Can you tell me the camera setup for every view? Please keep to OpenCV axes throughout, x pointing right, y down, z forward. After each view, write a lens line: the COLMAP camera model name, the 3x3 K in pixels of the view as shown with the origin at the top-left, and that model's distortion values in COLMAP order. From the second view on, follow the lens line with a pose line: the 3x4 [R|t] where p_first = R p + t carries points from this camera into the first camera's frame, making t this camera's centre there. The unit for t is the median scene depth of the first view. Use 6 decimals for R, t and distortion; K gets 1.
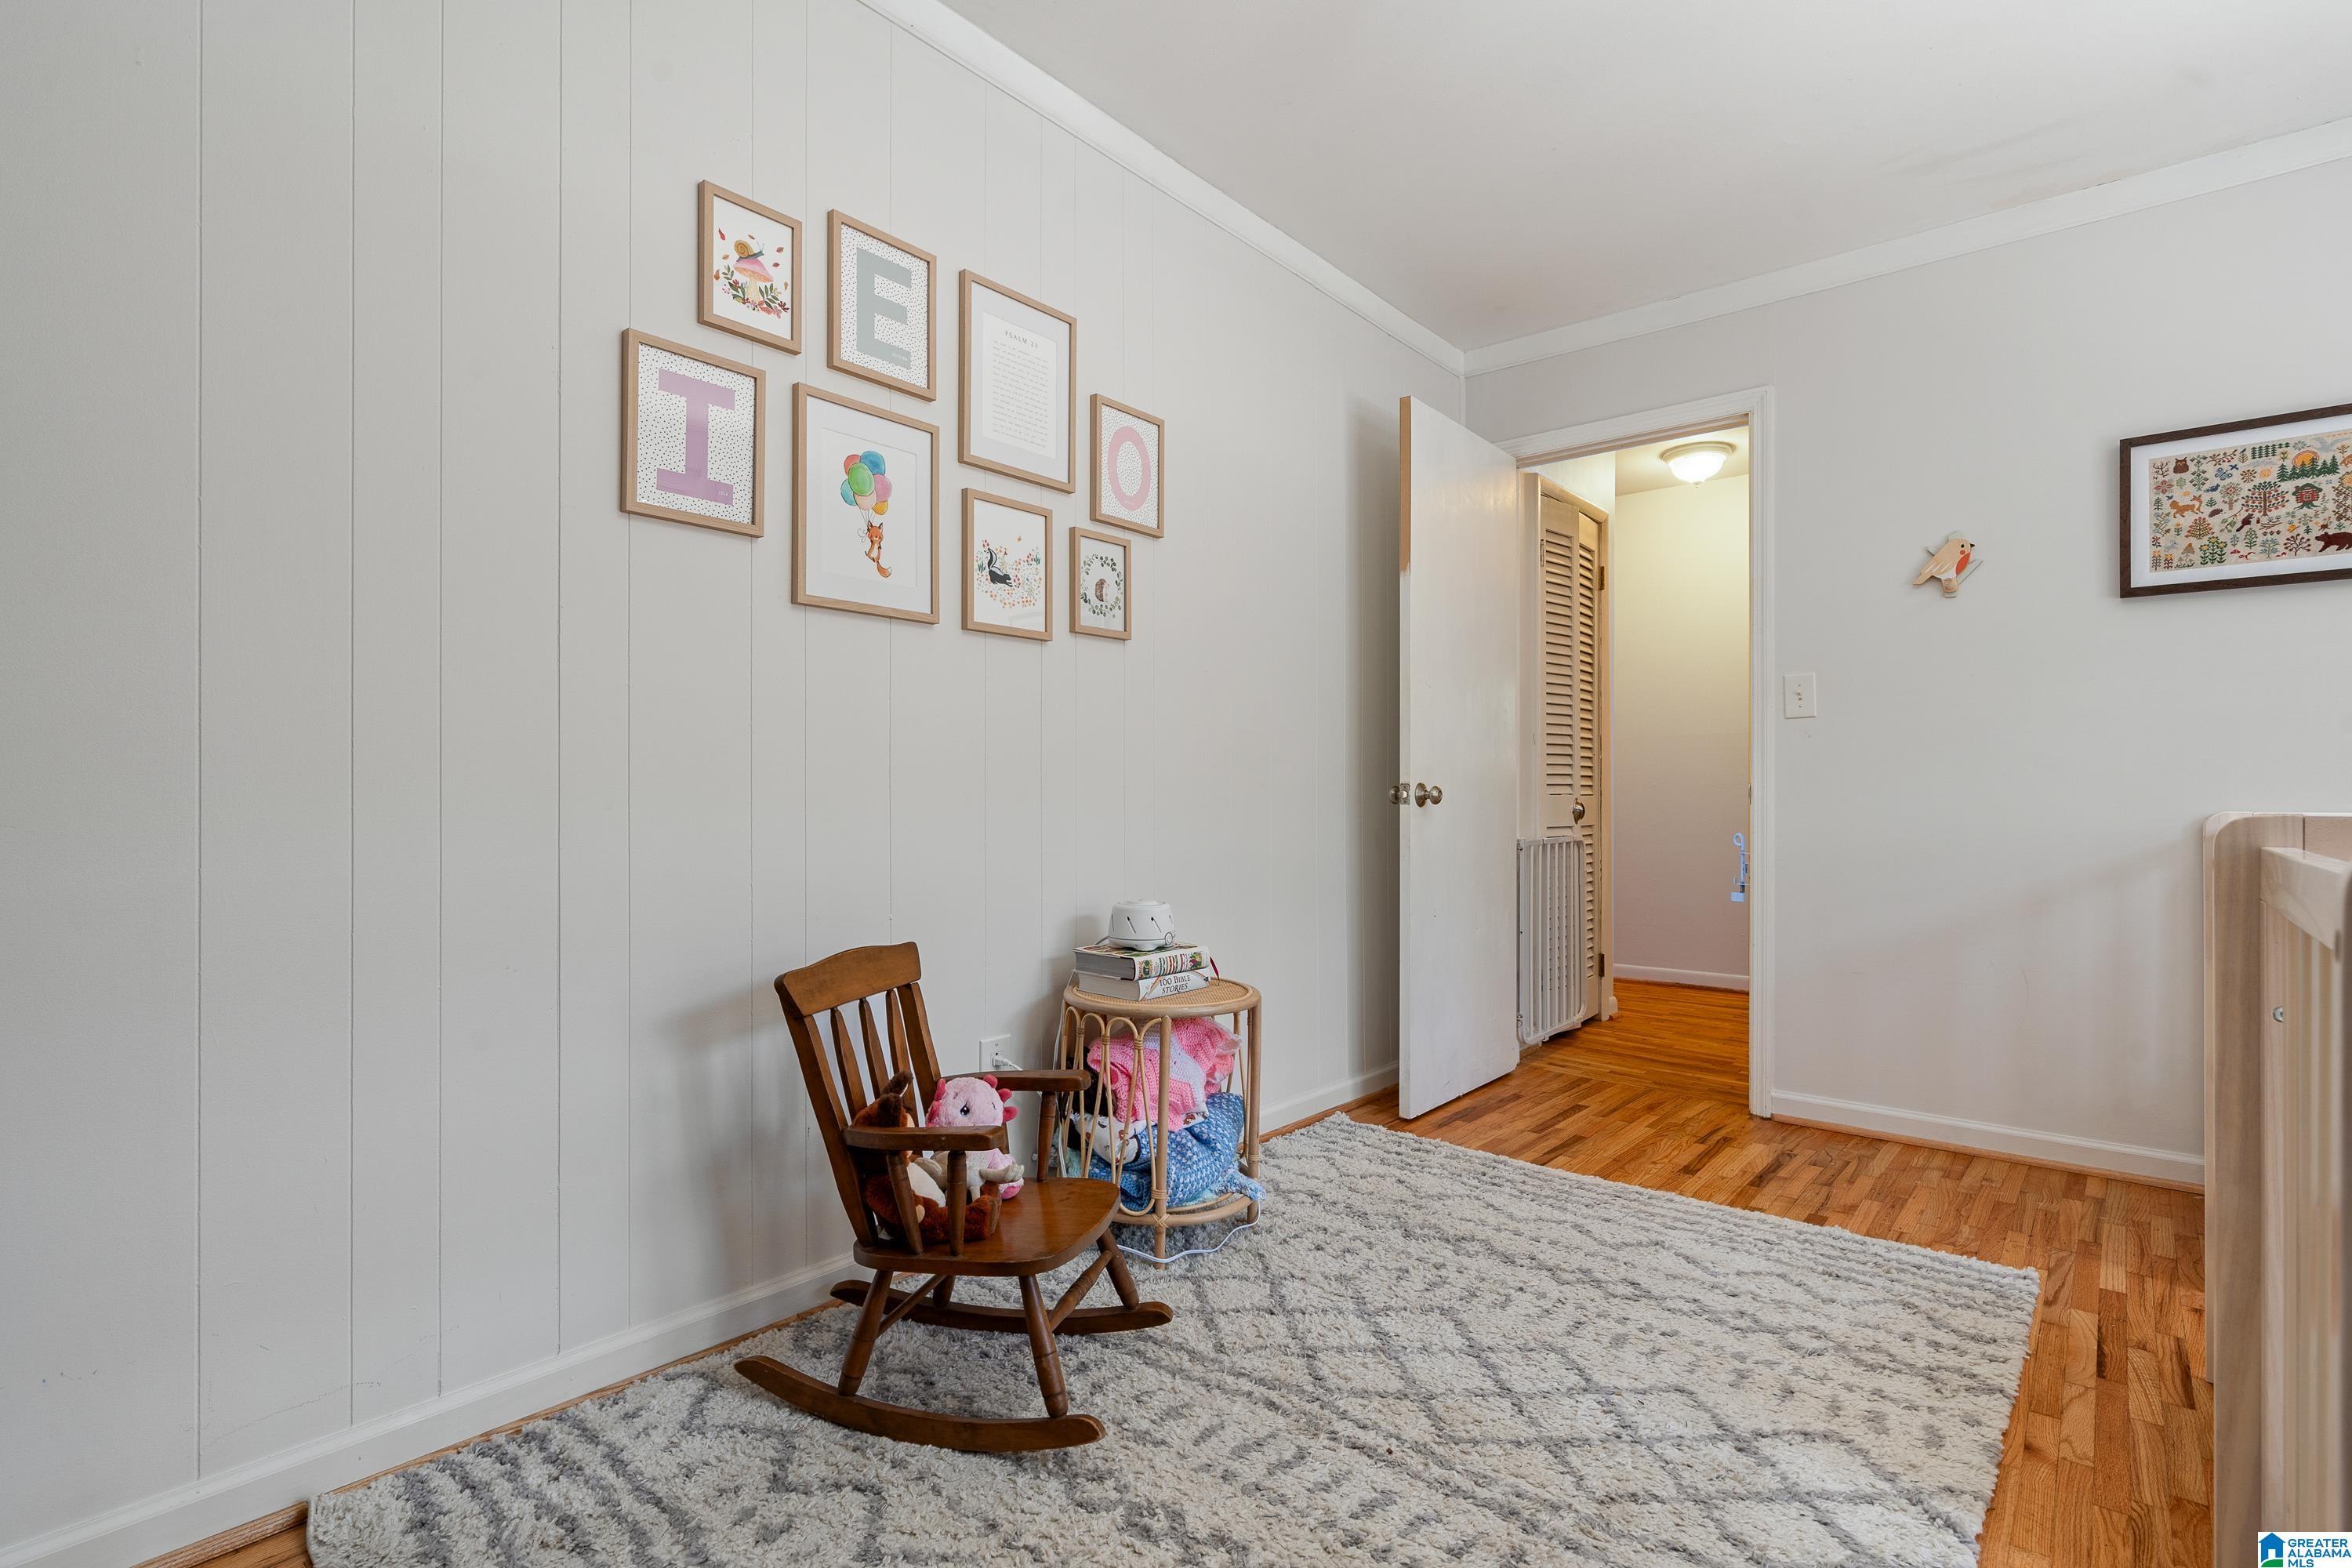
lens RADIAL K [[1135.1, 0, 1175.2], [0, 1135.1, 791.6], [0, 0, 1]] dist [-0.000138, 0.000063]
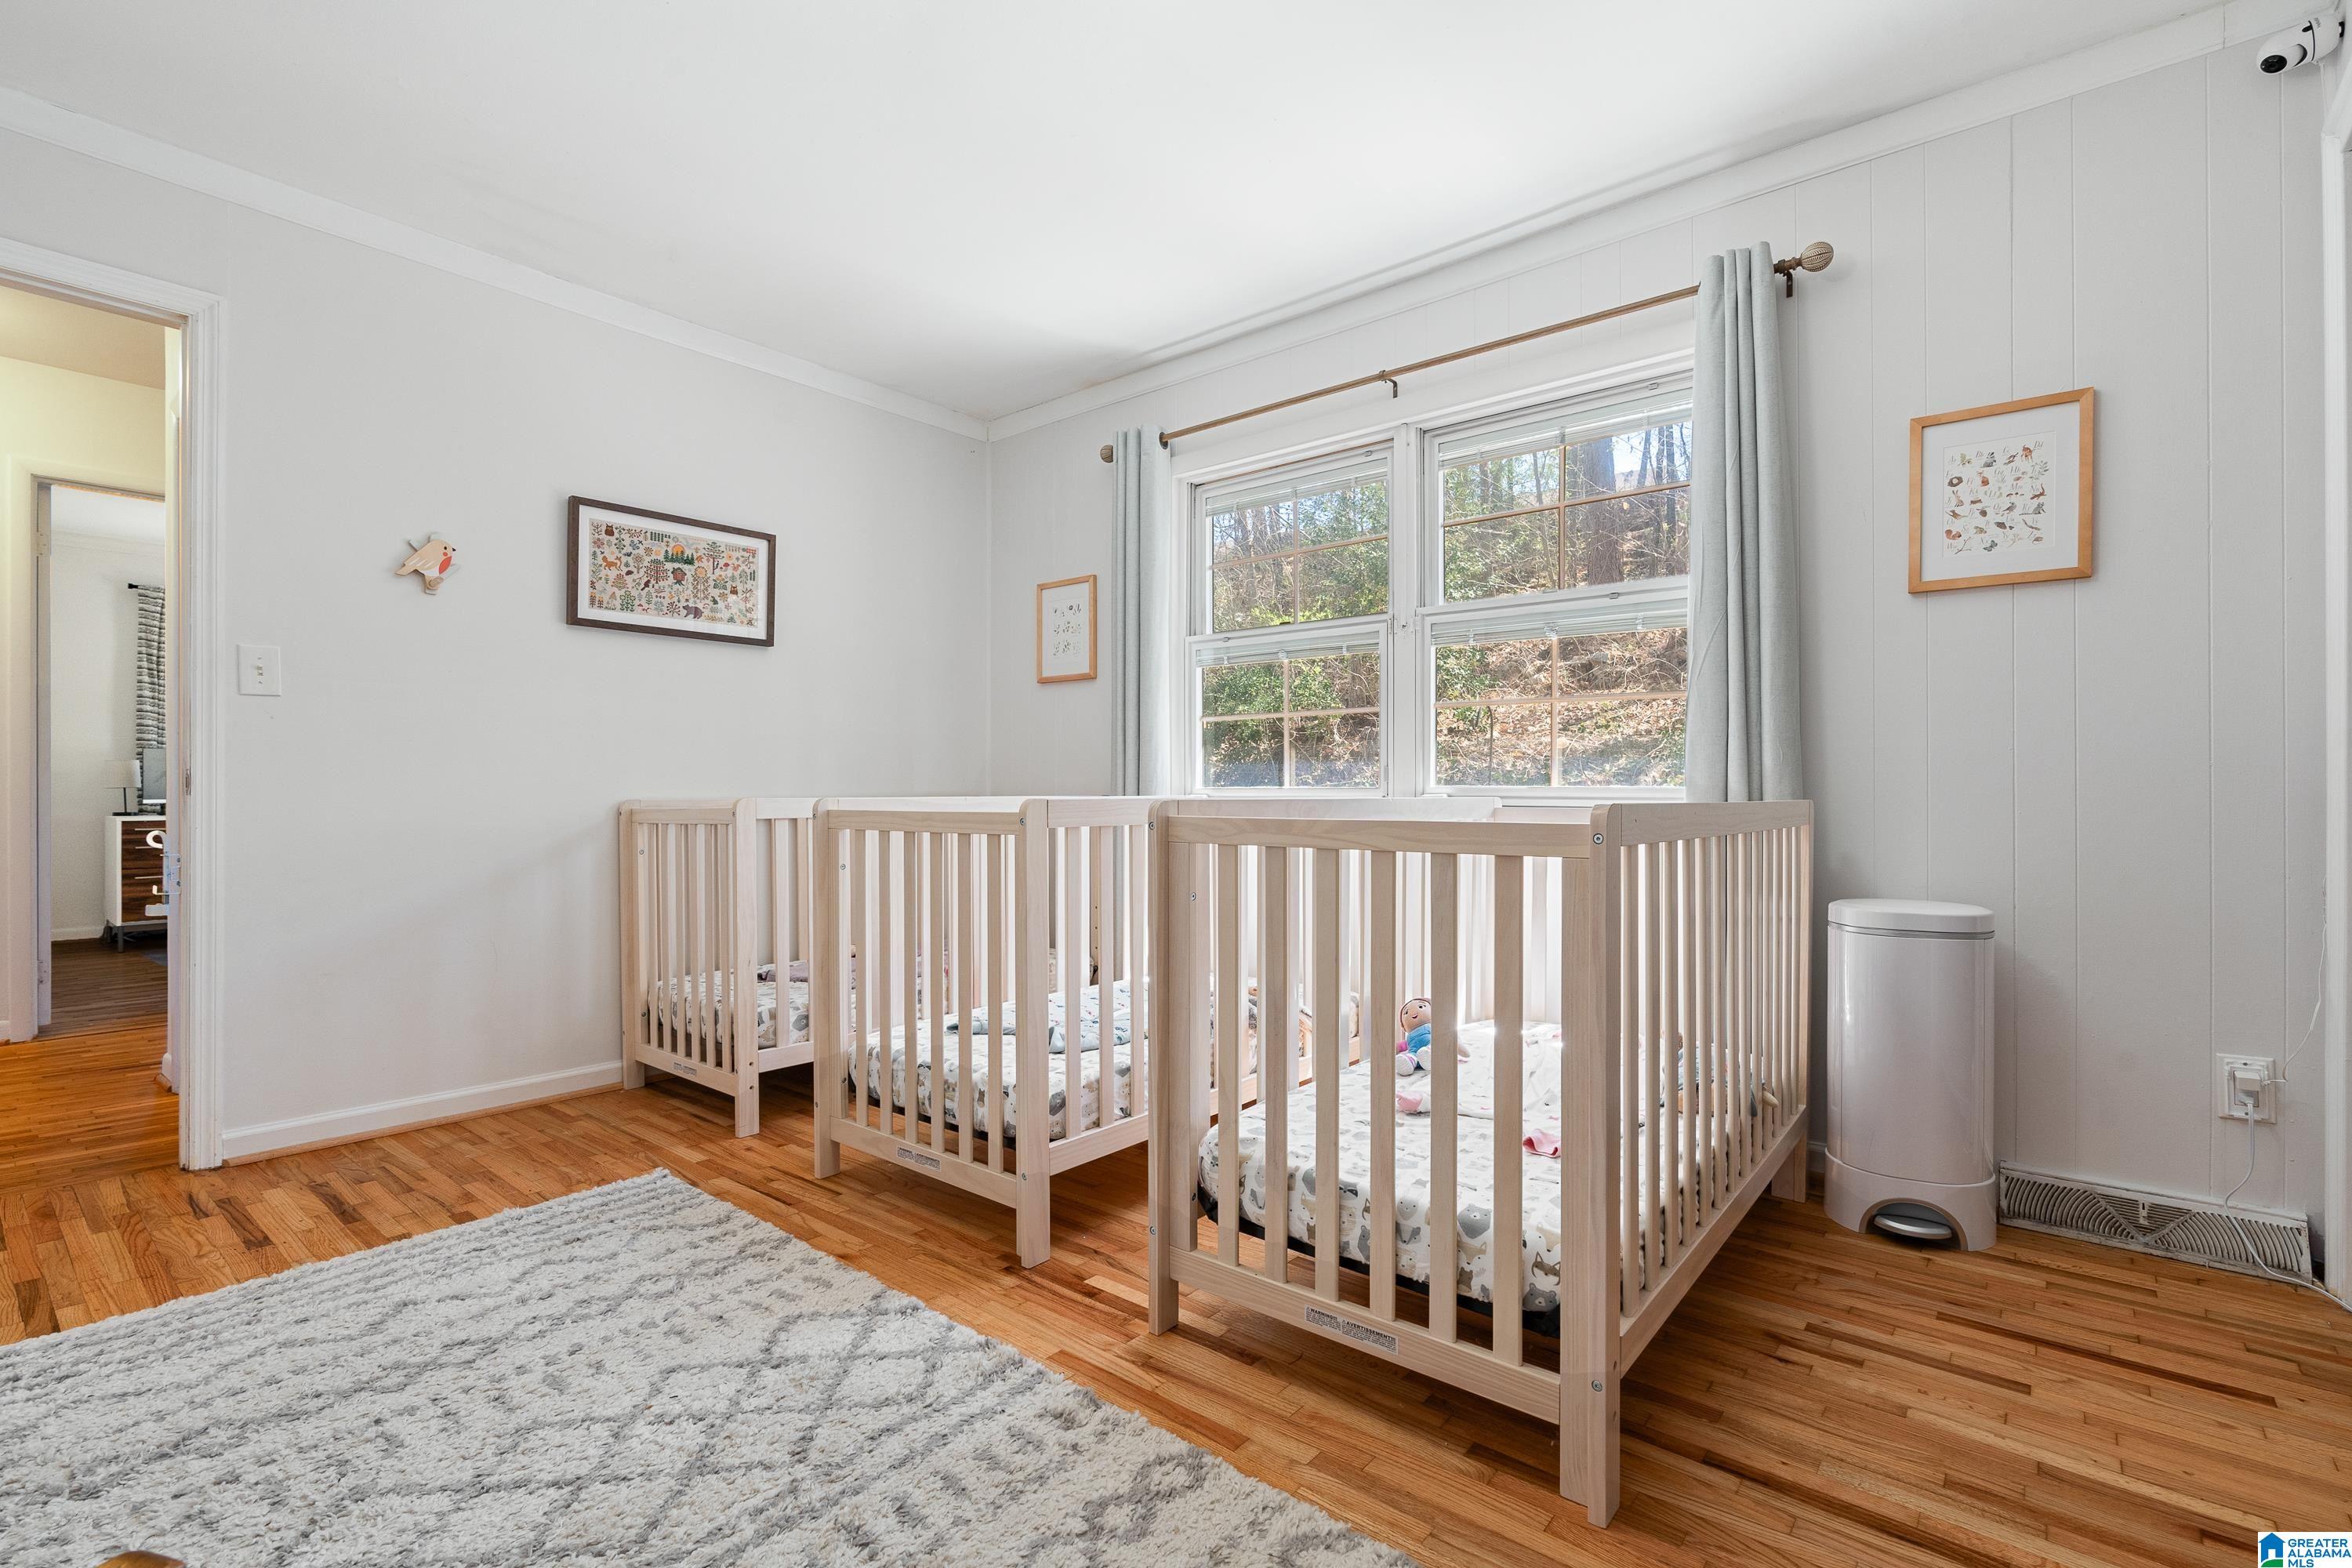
lens RADIAL K [[1071.3, 0, 1175.6], [0, 1071.3, 792.2], [0, 0, 1]] dist [-0.000700, 0.000009]
pose [[-0.002663, -0.004320, 0.999987, -0.348800], [-0.008594, 0.999954, 0.004297, -0.000384], [-0.999960, -0.008583, -0.002700, 0.374124]]
